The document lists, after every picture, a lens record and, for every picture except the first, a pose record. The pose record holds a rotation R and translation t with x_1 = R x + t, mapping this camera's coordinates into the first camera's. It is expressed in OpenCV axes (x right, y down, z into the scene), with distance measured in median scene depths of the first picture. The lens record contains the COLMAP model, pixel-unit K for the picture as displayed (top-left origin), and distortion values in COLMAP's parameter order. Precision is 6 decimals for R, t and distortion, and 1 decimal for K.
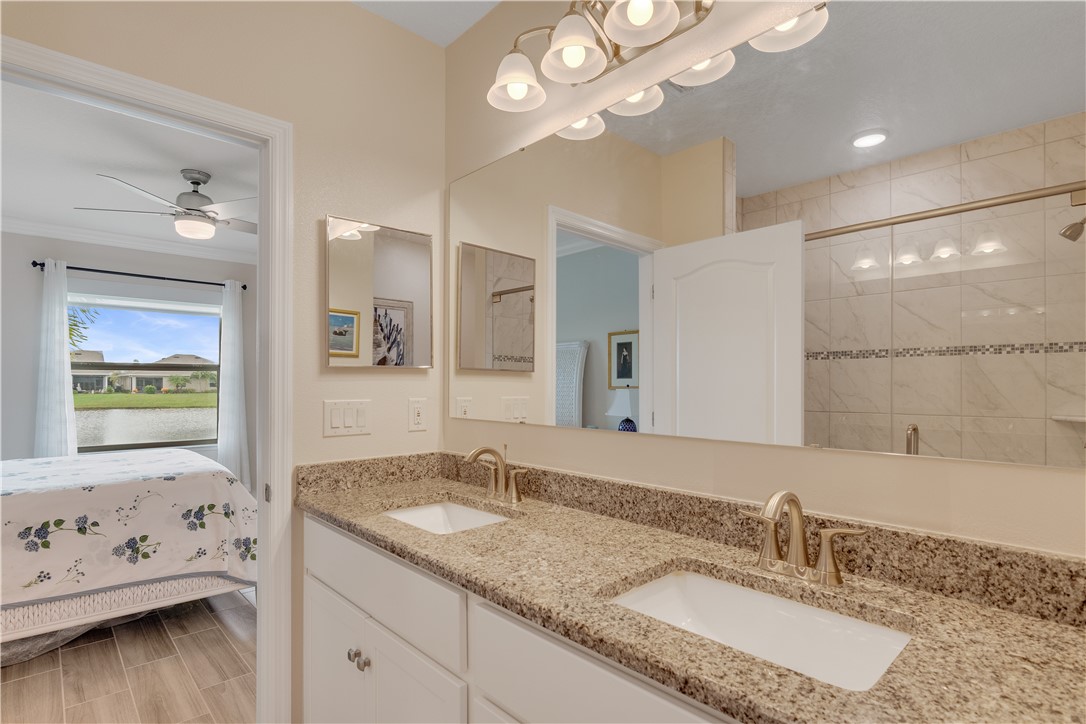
lens RADIAL K [[532.5, 0, 528.3], [0, 532.5, 387.5], [0, 0, 1]] dist [-0.004683, -0.001316]
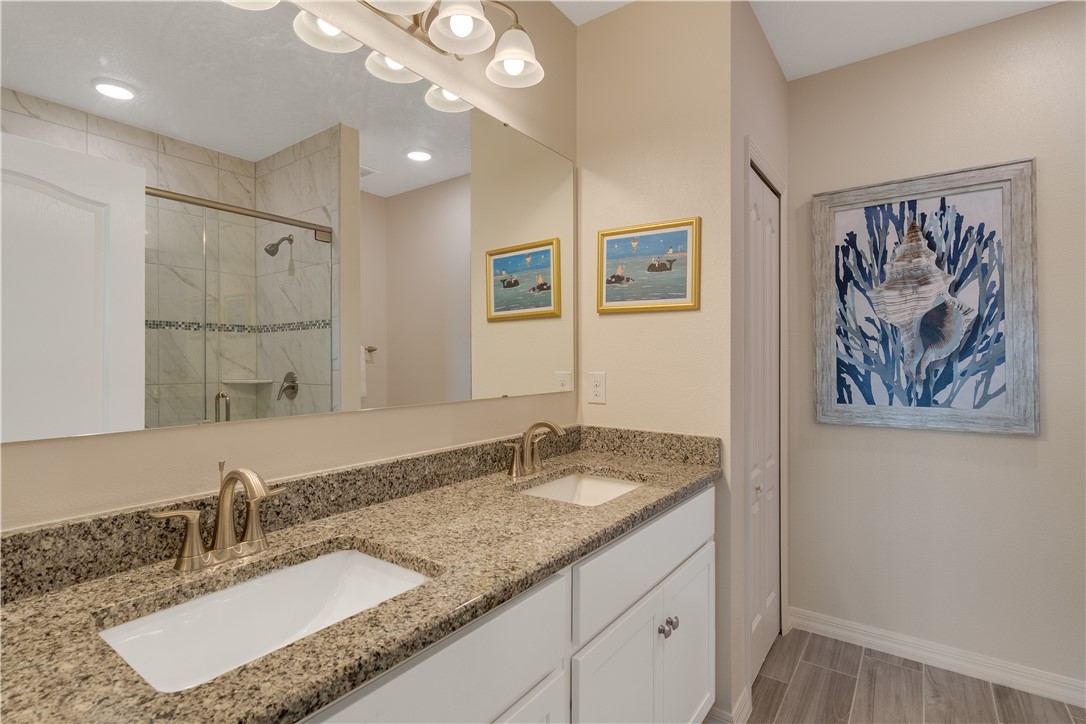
lens RADIAL K [[526.1, 0, 538.0], [0, 526.1, 357.4], [0, 0, 1]] dist [0.001893, -0.000870]
pose [[-0.196535, -0.001728, 0.980495, -0.795883], [0.002473, 0.999994, 0.002258, -0.007190], [-0.980494, 0.002868, -0.196529, 0.928932]]
